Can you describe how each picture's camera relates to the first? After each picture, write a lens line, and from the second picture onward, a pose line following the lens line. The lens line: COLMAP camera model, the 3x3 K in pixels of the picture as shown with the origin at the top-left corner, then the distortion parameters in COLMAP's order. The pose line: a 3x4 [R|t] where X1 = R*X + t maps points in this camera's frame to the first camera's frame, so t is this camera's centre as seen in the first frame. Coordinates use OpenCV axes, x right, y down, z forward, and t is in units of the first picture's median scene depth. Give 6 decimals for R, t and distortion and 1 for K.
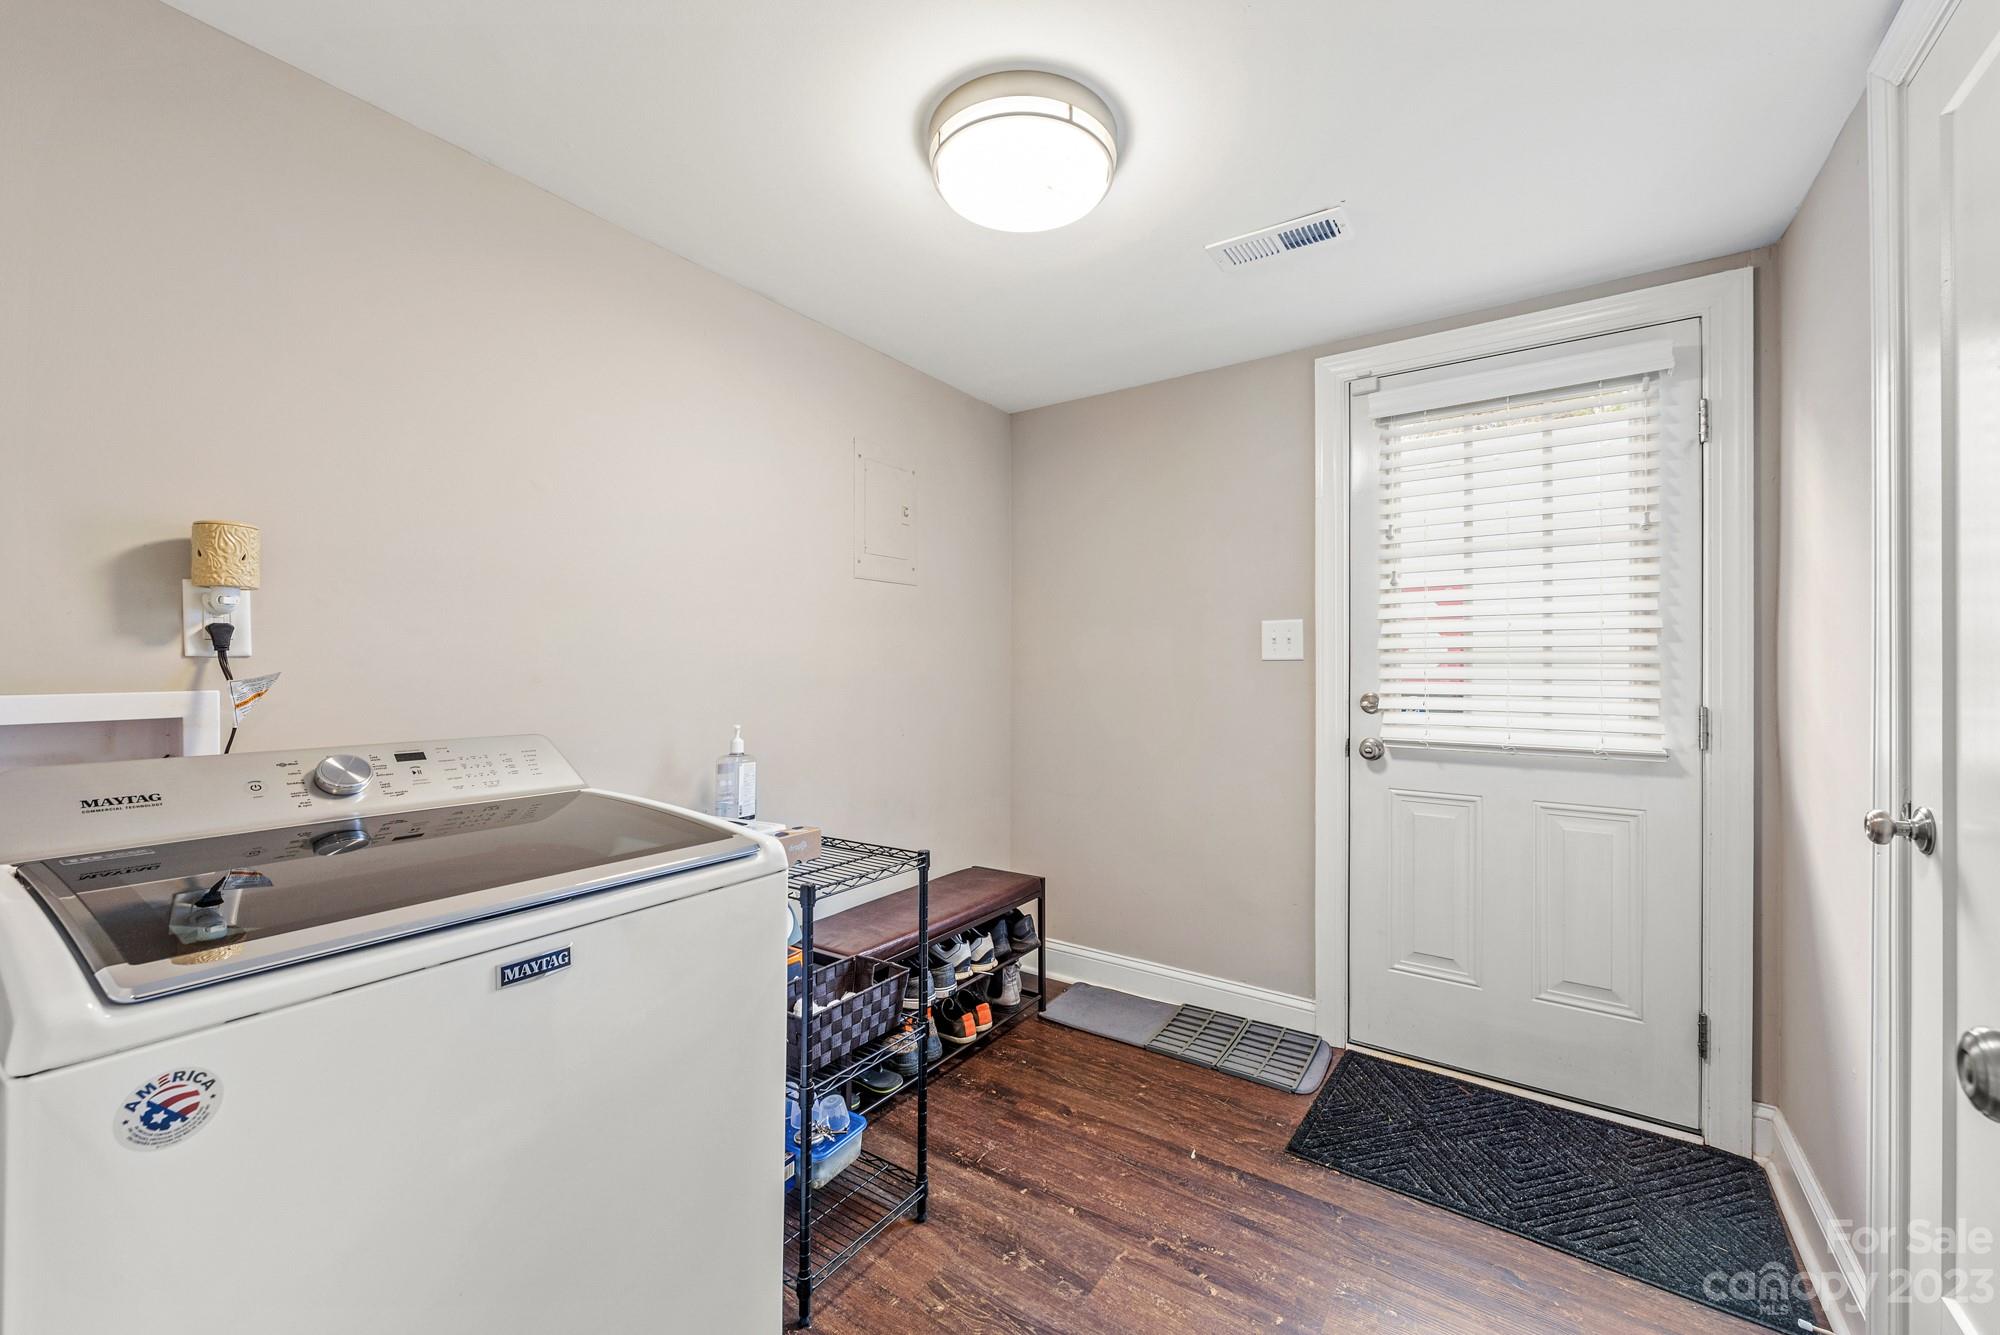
lens RADIAL K [[806.2, 0, 997.1], [0, 806.2, 656.7], [0, 0, 1]] dist [0.004537, -0.001925]
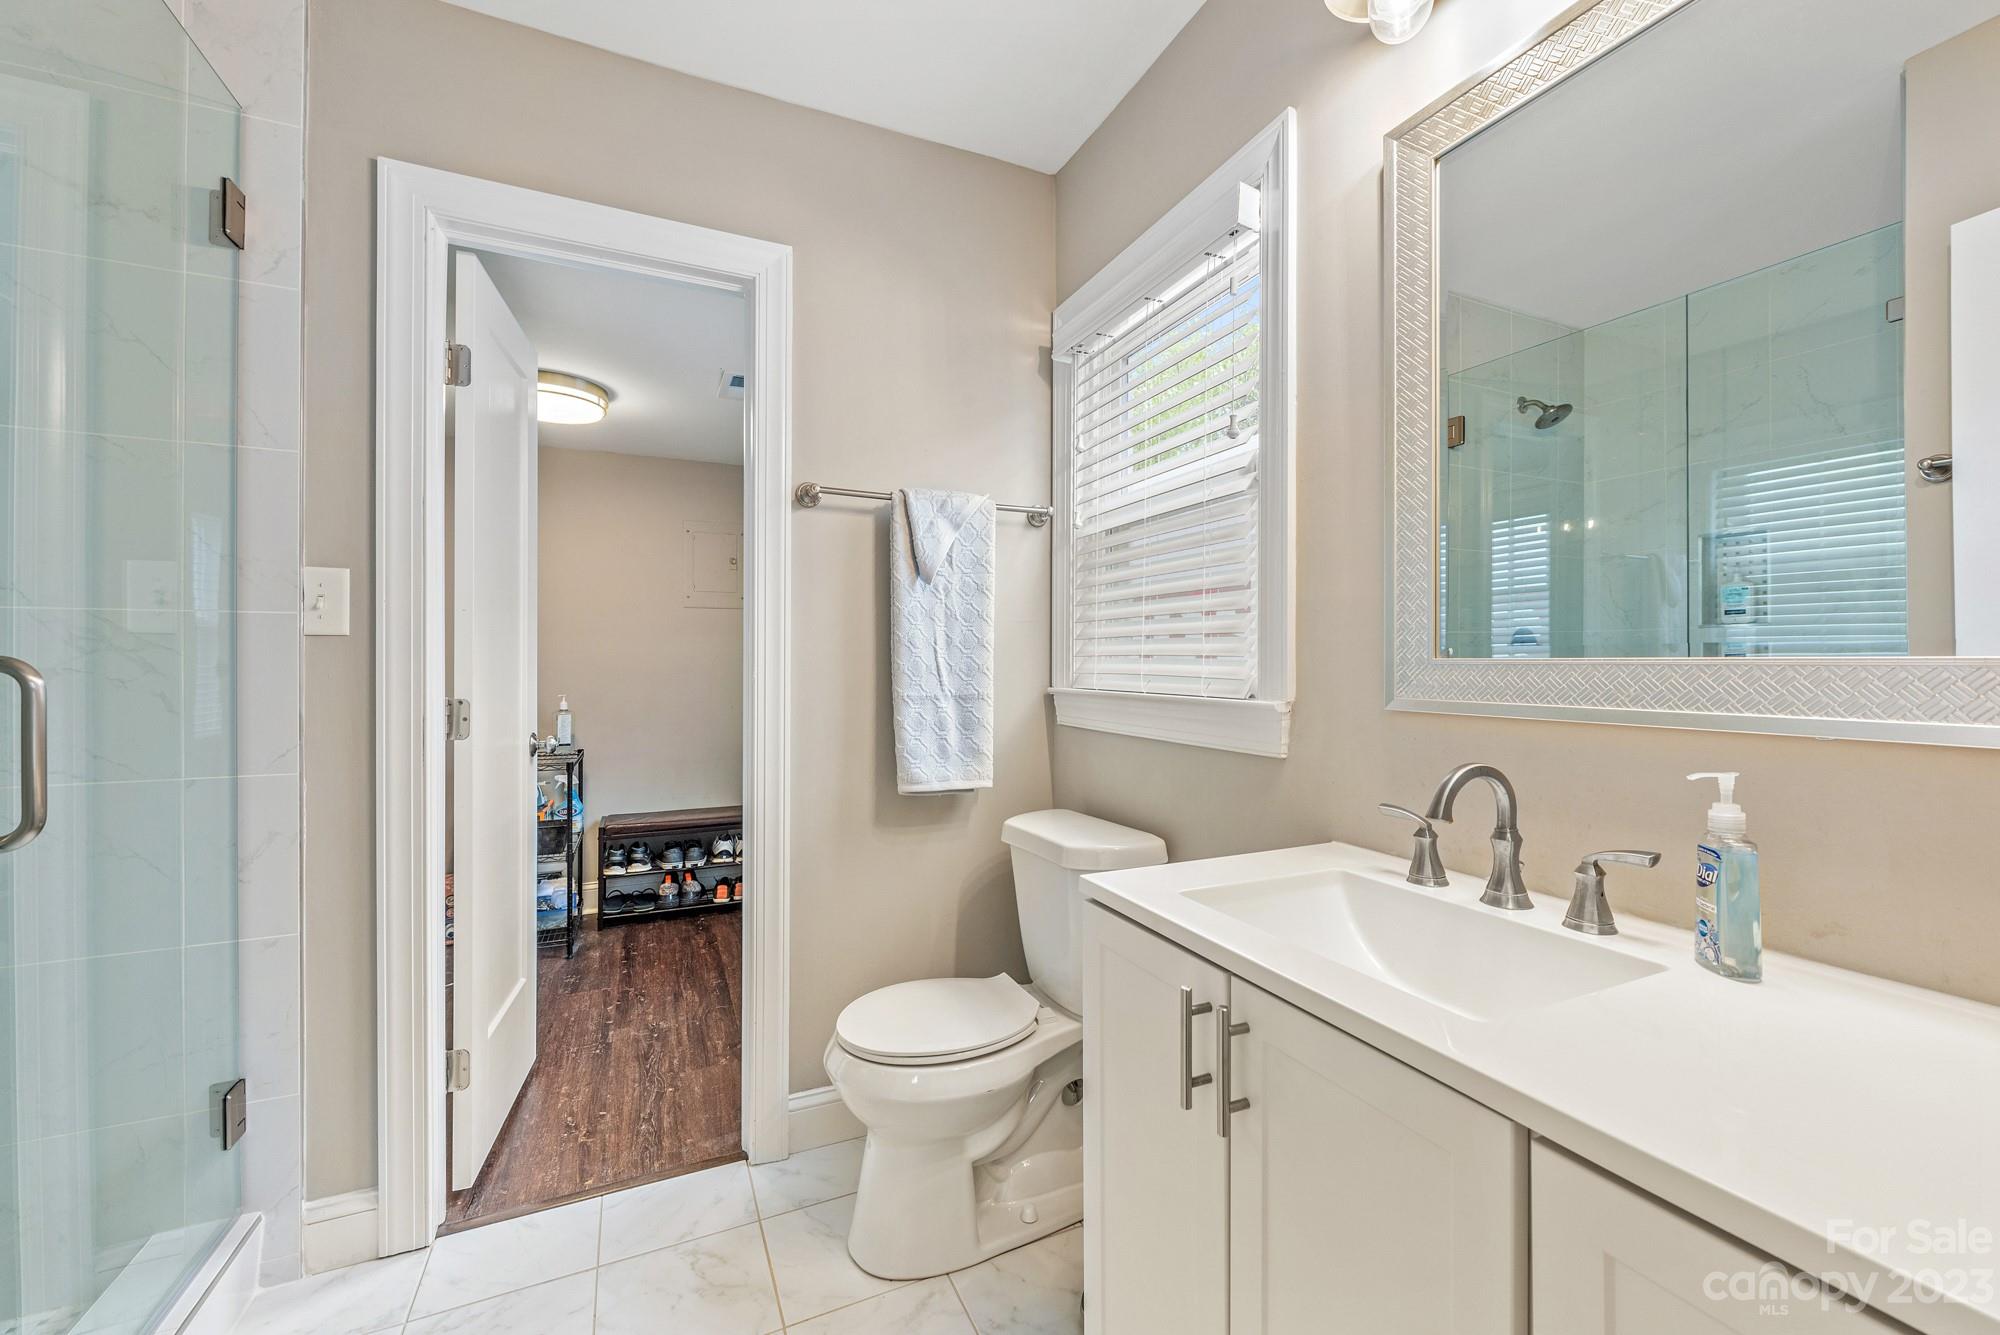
lens RADIAL K [[806.2, 0, 1003.6], [0, 806.2, 667.5], [0, 0, 1]] dist [0.004537, -0.001925]
pose [[0.863147, 0.009228, -0.504868, 1.645641], [-0.003279, 0.999914, 0.012672, -0.002363], [0.504942, -0.009283, 0.863104, -0.093785]]
